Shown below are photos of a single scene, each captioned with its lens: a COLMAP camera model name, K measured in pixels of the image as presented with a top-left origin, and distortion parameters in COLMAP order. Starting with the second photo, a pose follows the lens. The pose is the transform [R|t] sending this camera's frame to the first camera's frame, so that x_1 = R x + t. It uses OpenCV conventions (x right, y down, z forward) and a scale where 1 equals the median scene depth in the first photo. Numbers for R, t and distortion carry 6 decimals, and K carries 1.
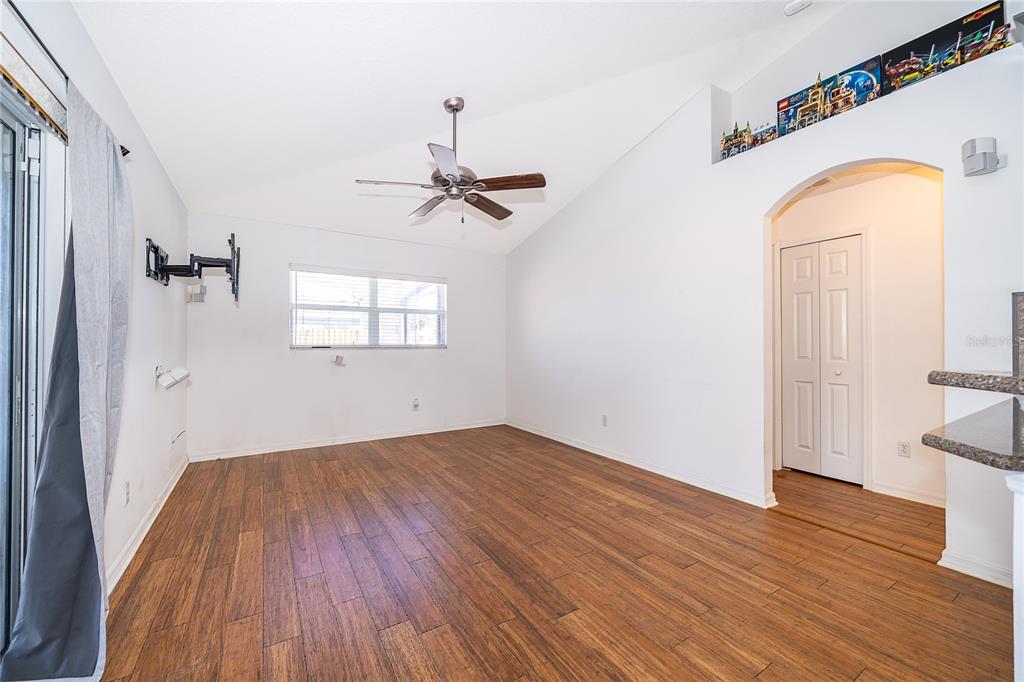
lens RADIAL K [[406.3, 0, 512.0], [0, 406.3, 341.0], [0, 0, 1]] dist [0.000311, 0.000684]
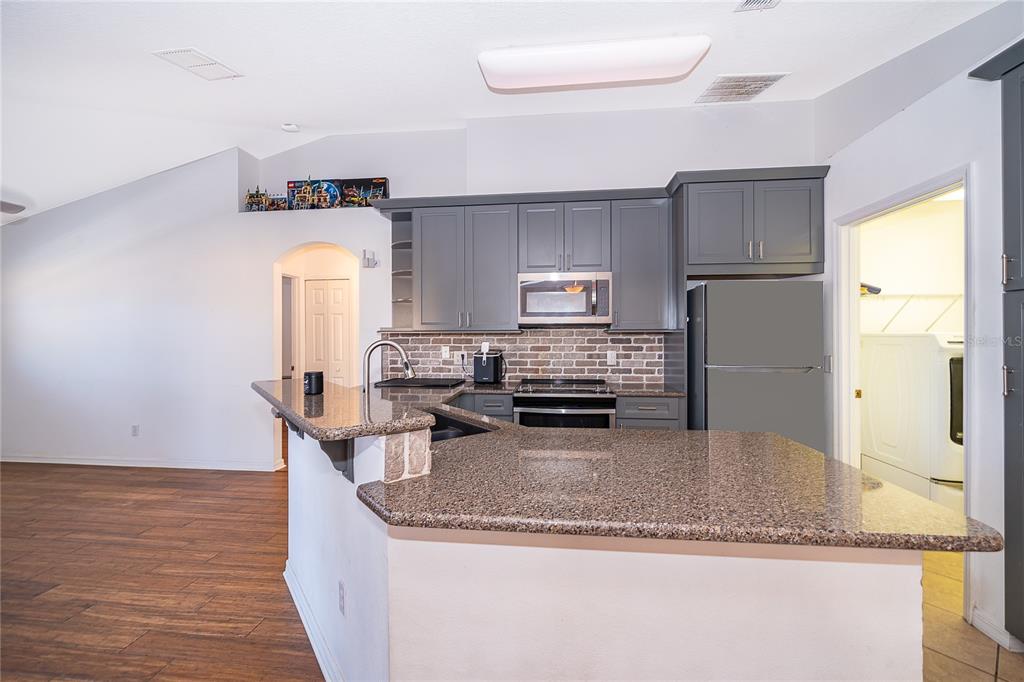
lens RADIAL K [[406.3, 0, 512.0], [0, 406.3, 341.0], [0, 0, 1]] dist [0.000311, 0.000684]
pose [[0.623552, -0.012356, 0.781684, 0.038119], [-0.001226, 0.999858, 0.016783, -0.069388], [-0.781781, -0.011424, 0.623448, -0.536069]]
